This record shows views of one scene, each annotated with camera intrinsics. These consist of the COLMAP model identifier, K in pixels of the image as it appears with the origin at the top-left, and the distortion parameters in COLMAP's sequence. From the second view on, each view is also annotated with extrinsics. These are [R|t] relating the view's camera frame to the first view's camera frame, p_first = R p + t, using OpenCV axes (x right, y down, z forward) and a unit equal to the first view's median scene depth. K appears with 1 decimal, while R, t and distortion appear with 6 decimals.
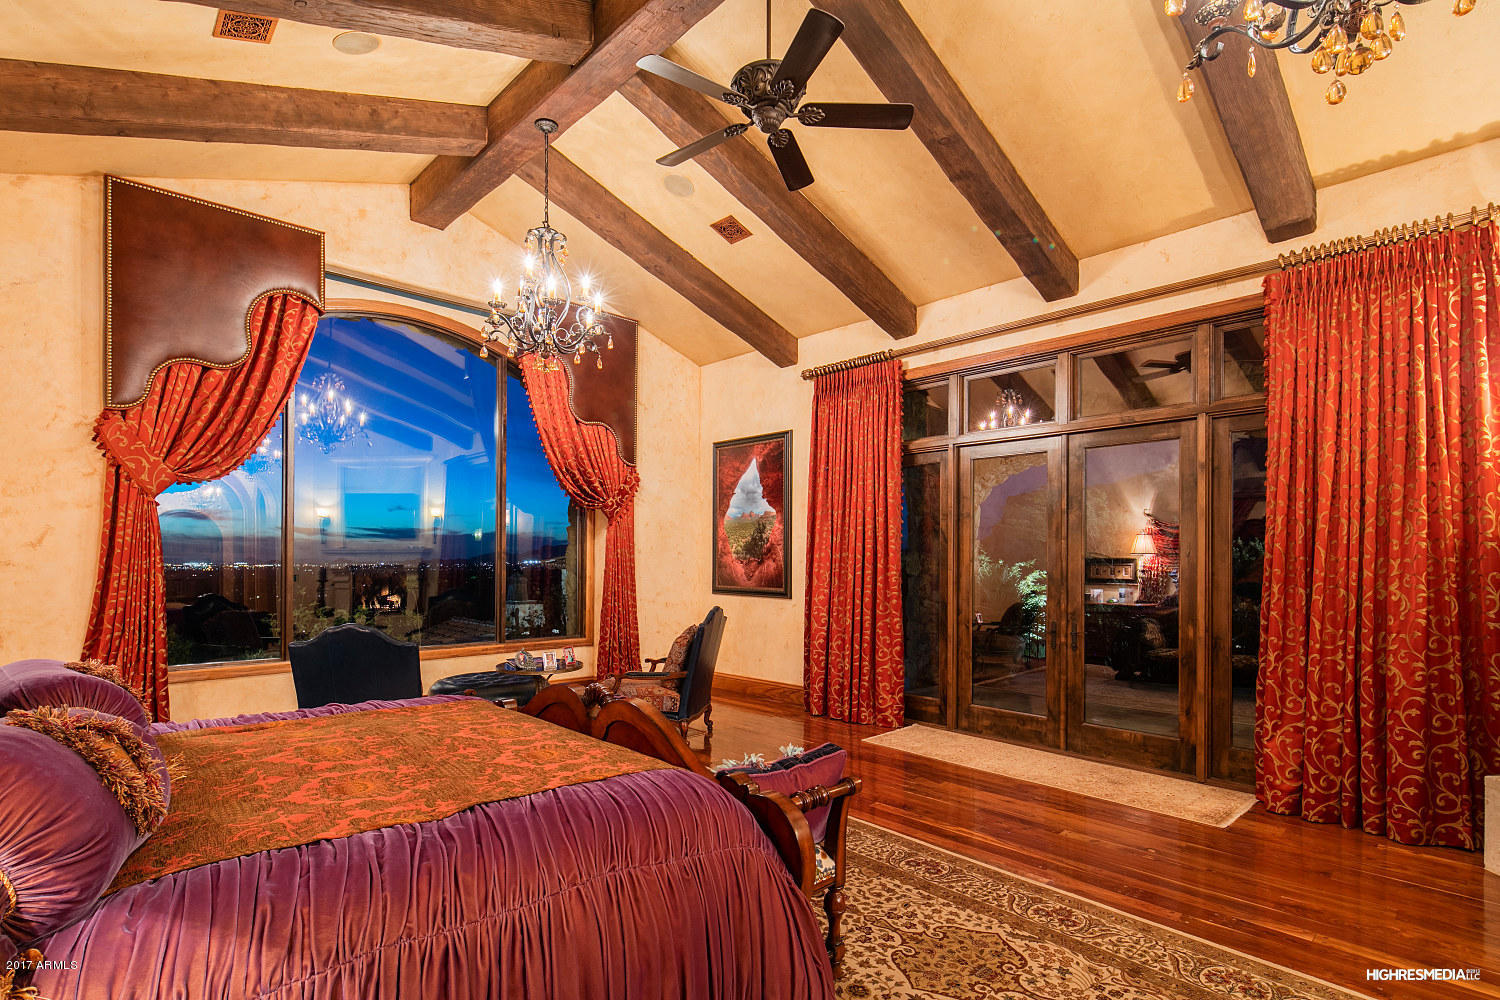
lens RADIAL K [[724.4, 0, 747.2], [0, 724.4, 535.9], [0, 0, 1]] dist [0.001526, -0.001073]
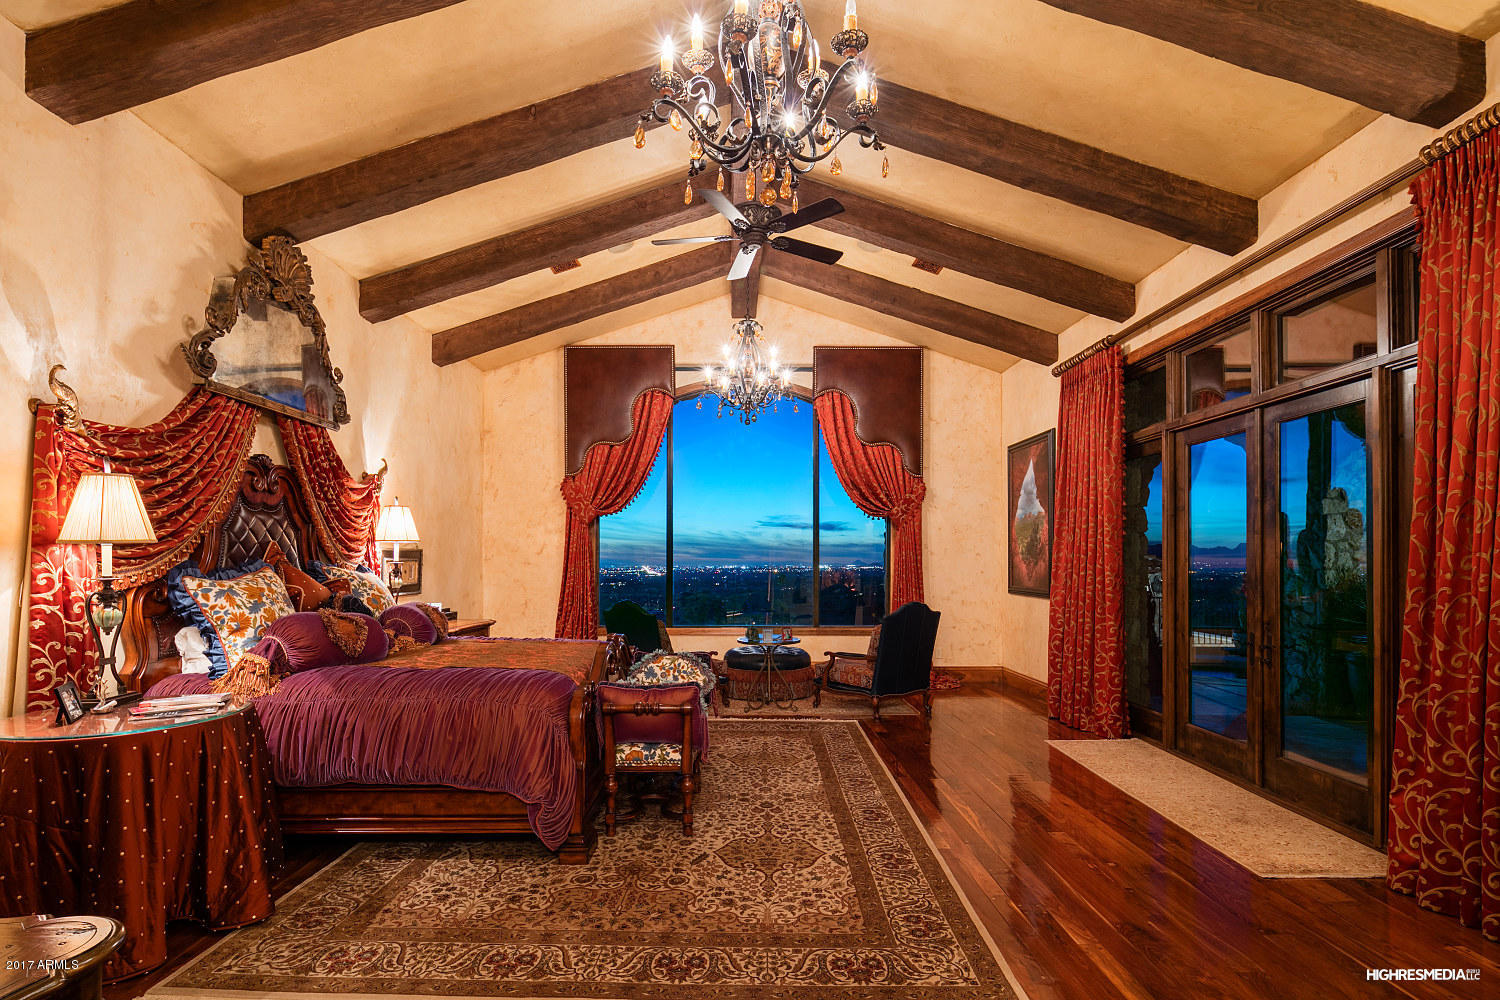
lens RADIAL K [[735.4, 0, 750.6], [0, 735.4, 527.0], [0, 0, 1]] dist [0.000564, -0.000968]
pose [[0.734549, -0.034820, -0.677661, 0.568814], [0.024405, 0.999392, -0.024897, 0.003751], [0.678116, 0.001750, 0.734952, -0.018386]]
